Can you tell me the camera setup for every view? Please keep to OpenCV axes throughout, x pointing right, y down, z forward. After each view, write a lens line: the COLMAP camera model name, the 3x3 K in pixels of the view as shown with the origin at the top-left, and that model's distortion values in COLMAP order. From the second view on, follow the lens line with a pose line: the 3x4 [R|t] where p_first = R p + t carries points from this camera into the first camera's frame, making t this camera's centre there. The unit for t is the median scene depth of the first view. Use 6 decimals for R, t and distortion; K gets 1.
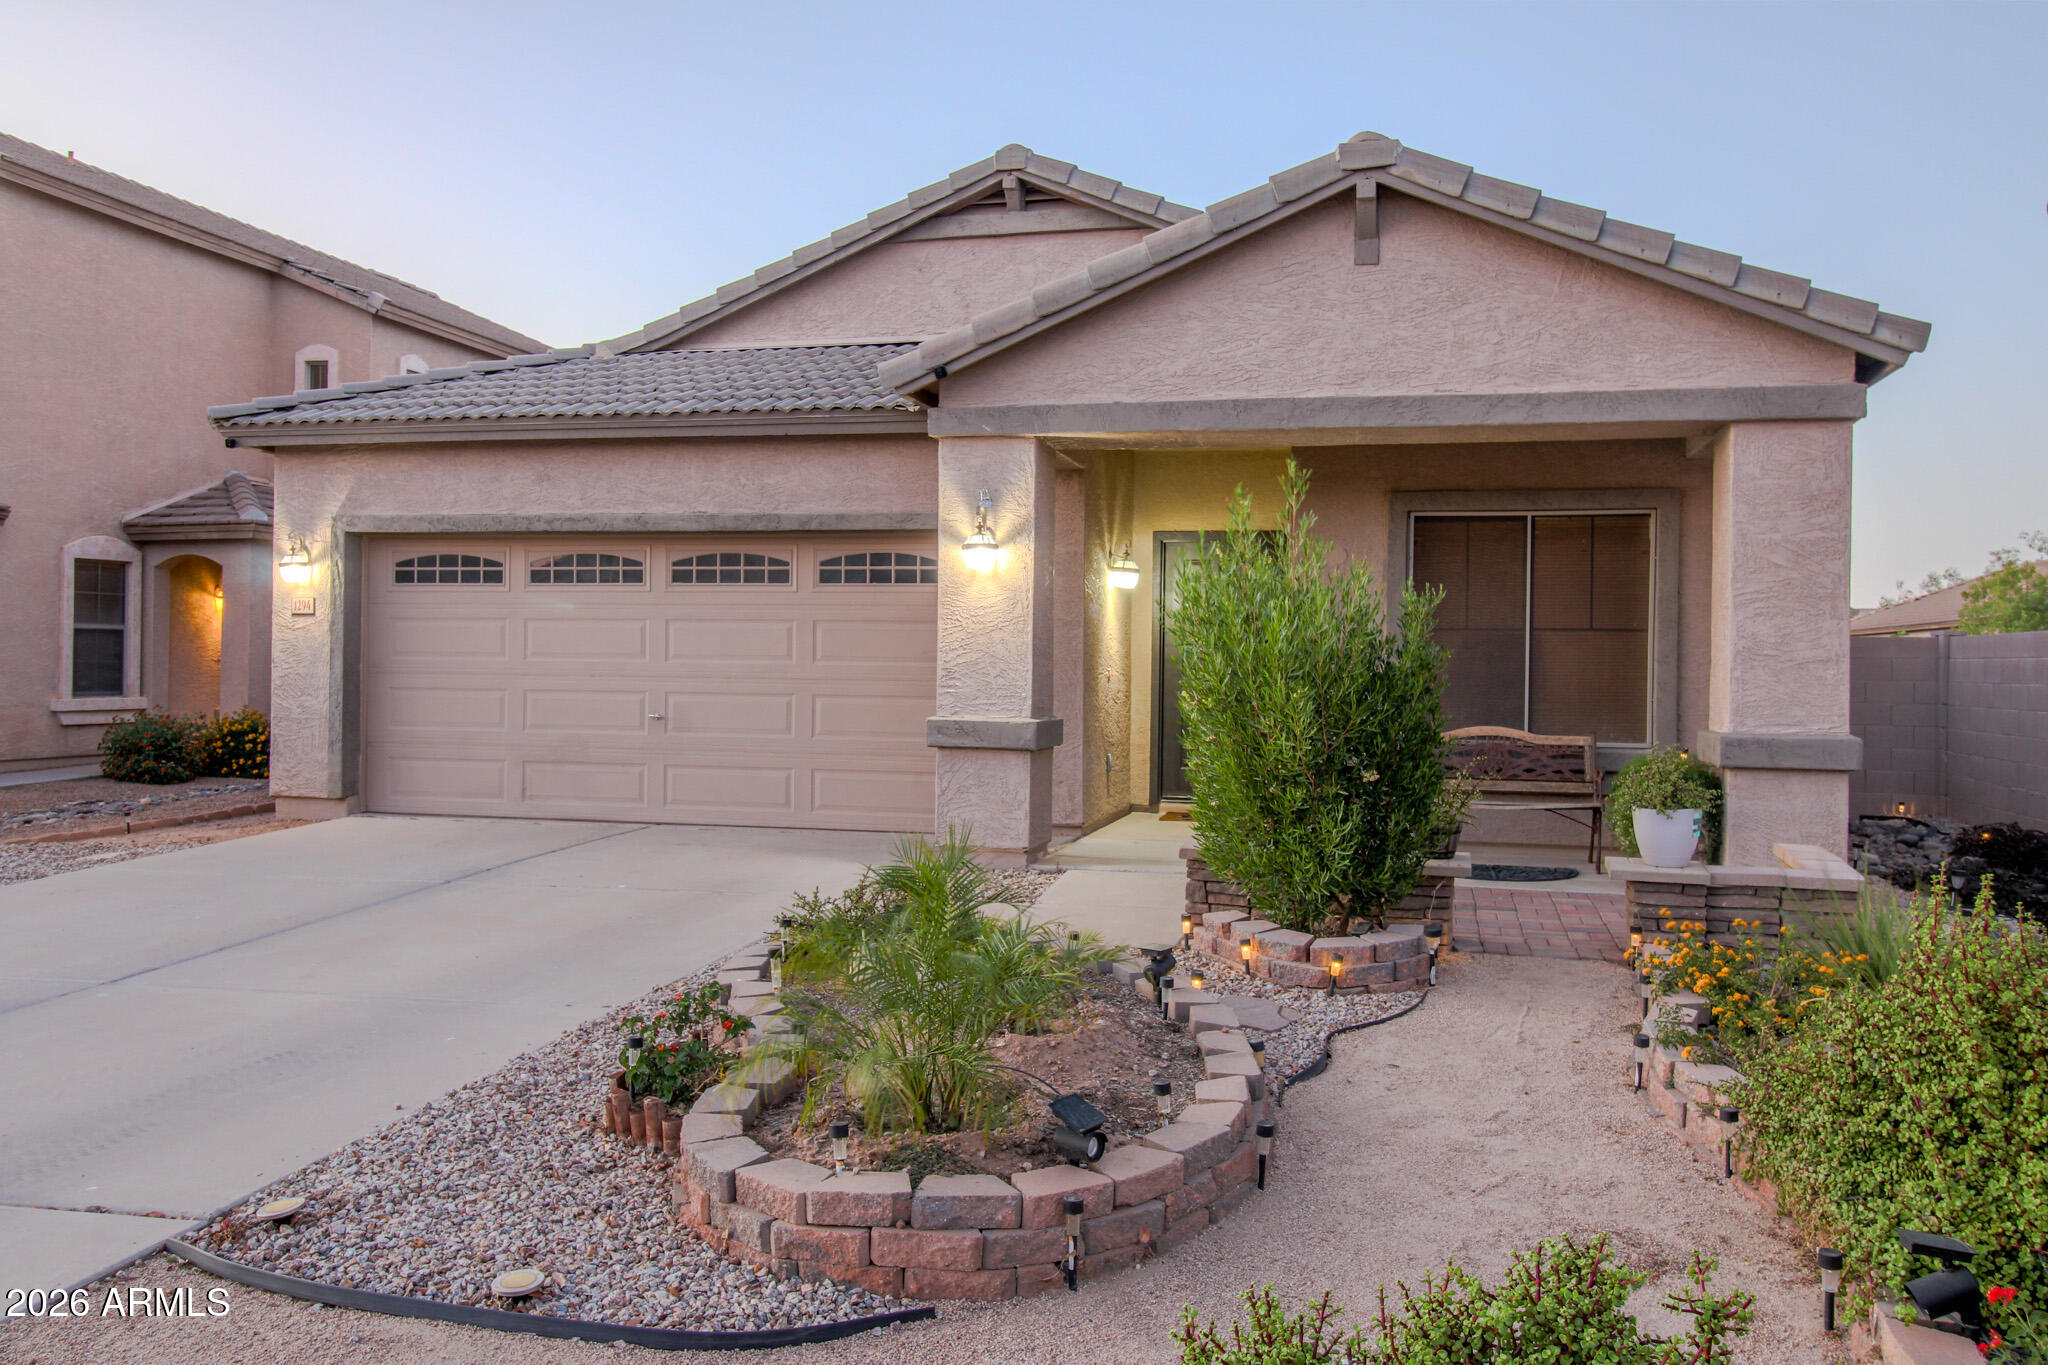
lens RADIAL K [[1620.3, 0, 1032.8], [0, 1620.3, 655.8], [0, 0, 1]] dist [0.012469, -0.005703]
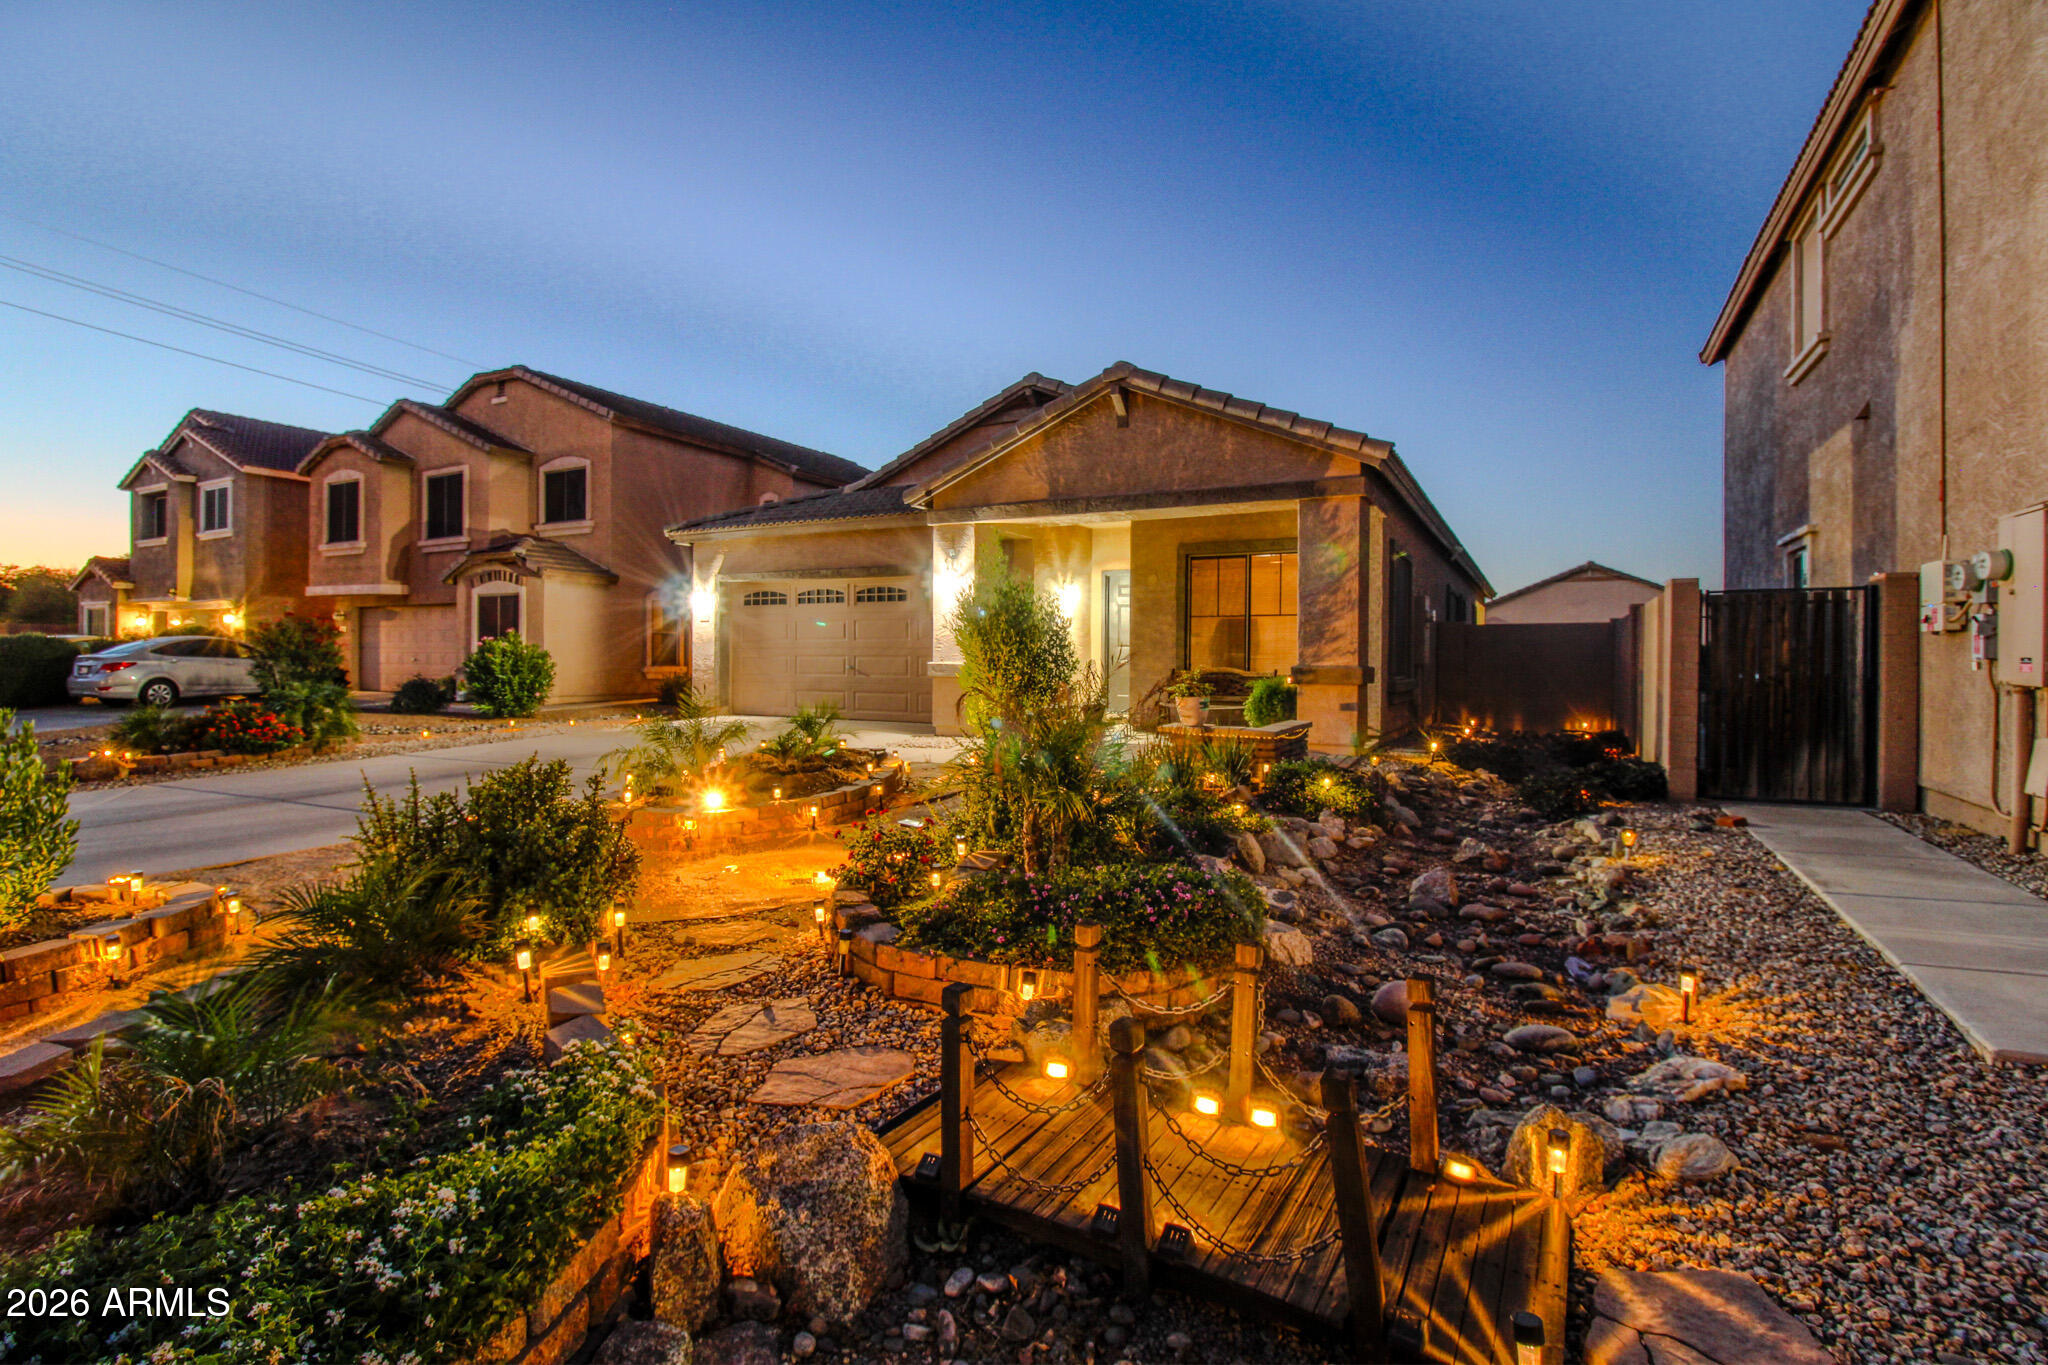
lens RADIAL K [[953.7, 0, 1033.3], [0, 953.7, 659.3], [0, 0, 1]] dist [-0.000071, -0.013145]
pose [[0.967413, -0.005961, -0.253133, 0.303280], [0.006550, 0.999977, 0.001484, 0.027121], [0.253118, -0.003093, 0.967430, -0.109454]]
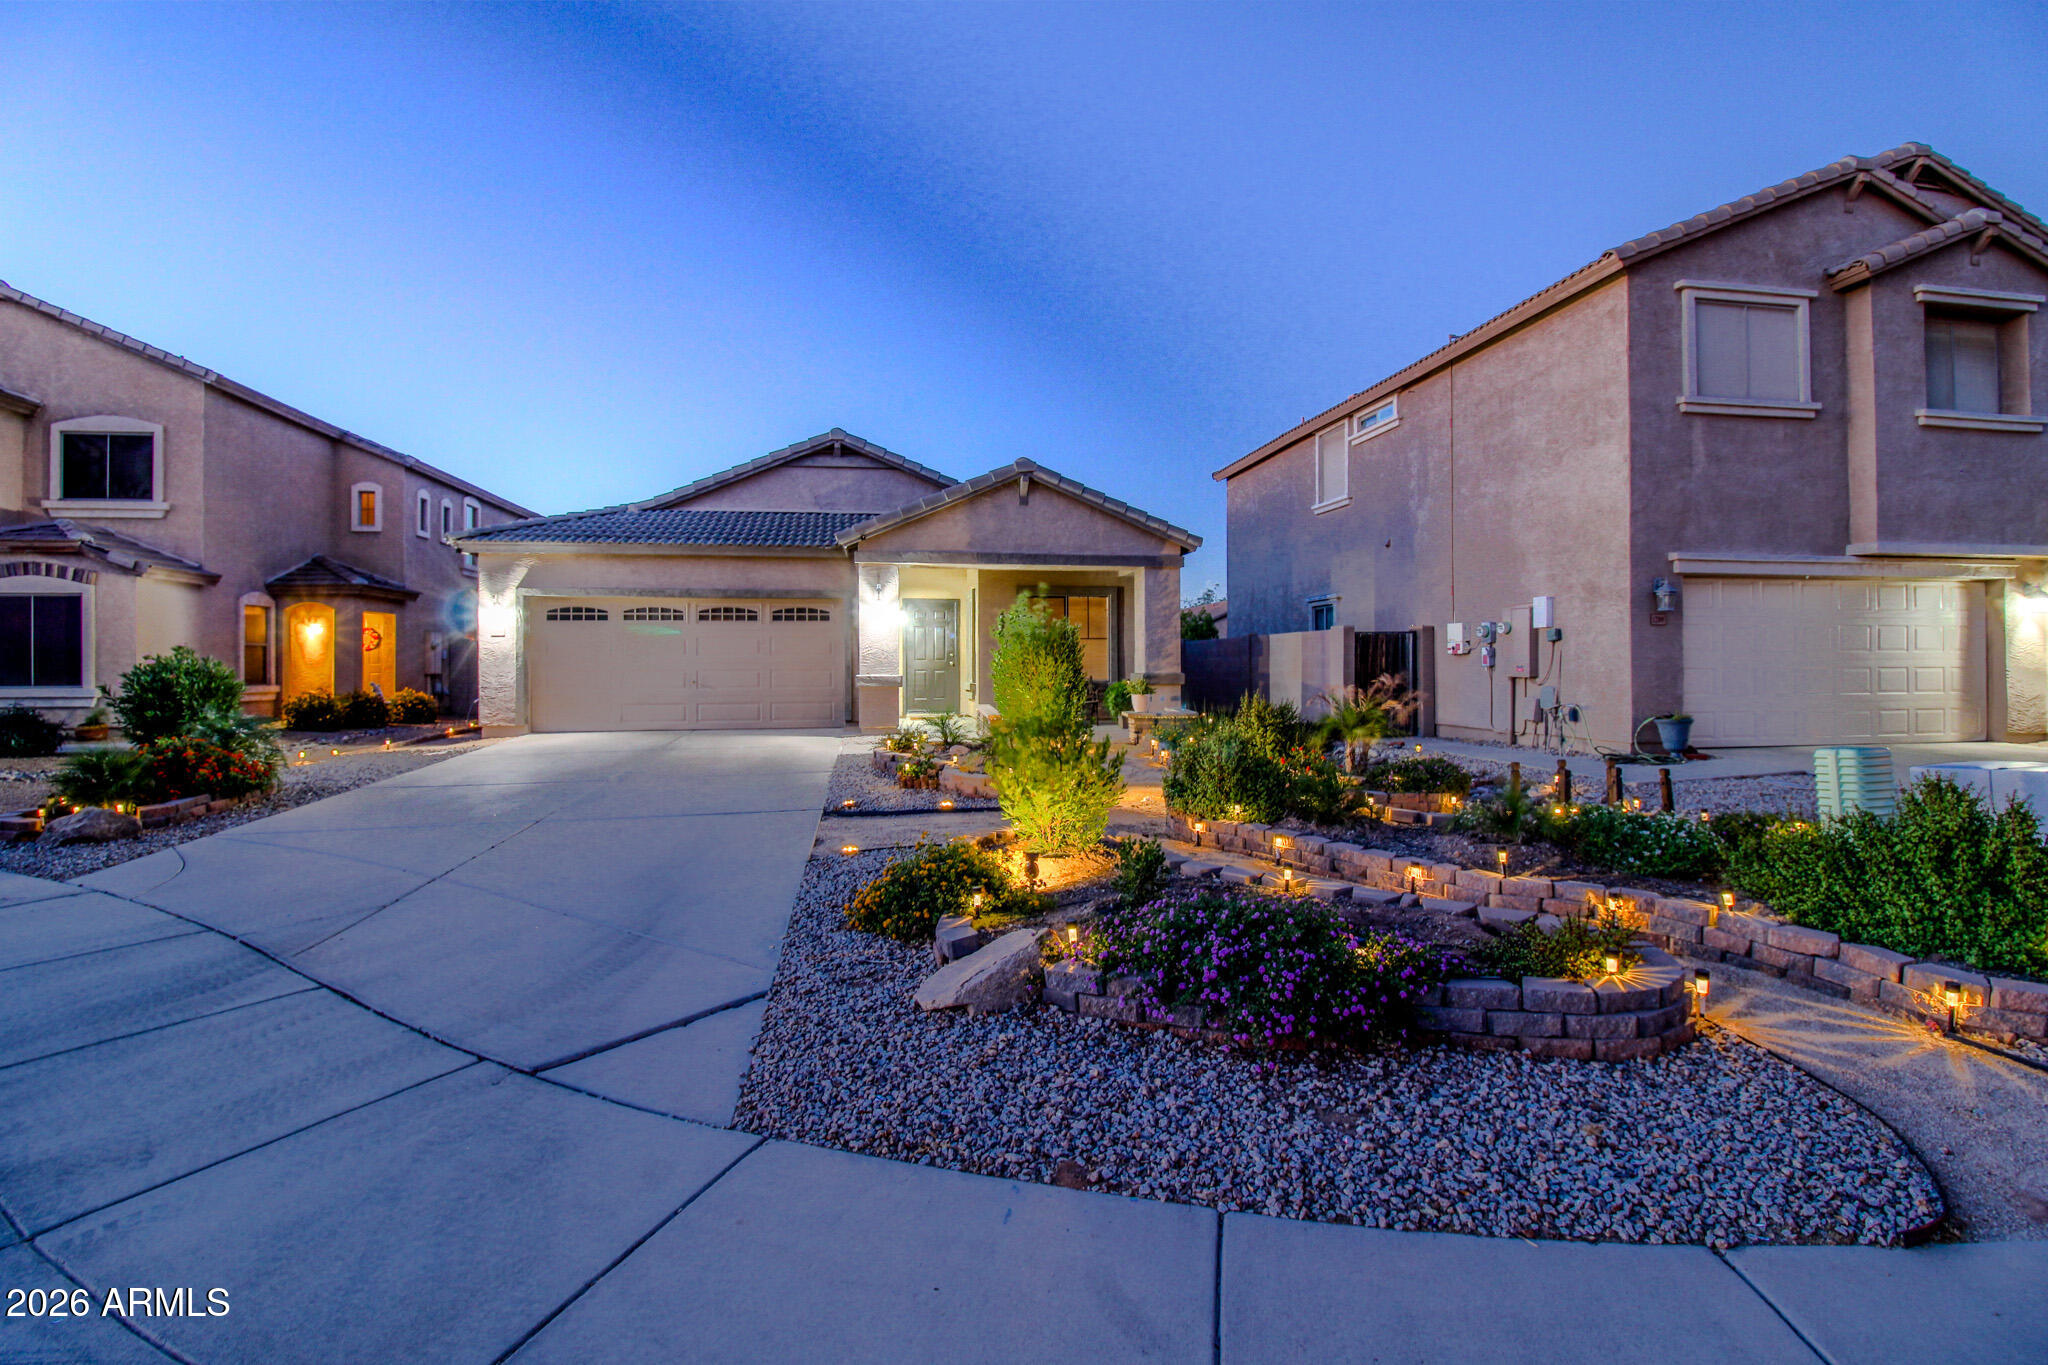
lens RADIAL K [[952.6, 0, 1029.9], [0, 952.6, 658.4], [0, 0, 1]] dist [0.001602, -0.014198]
pose [[0.920400, -0.014738, 0.390700, -0.321694], [0.014978, 0.999885, 0.002432, 0.010244], [-0.390691, 0.003614, 0.920515, -0.373137]]
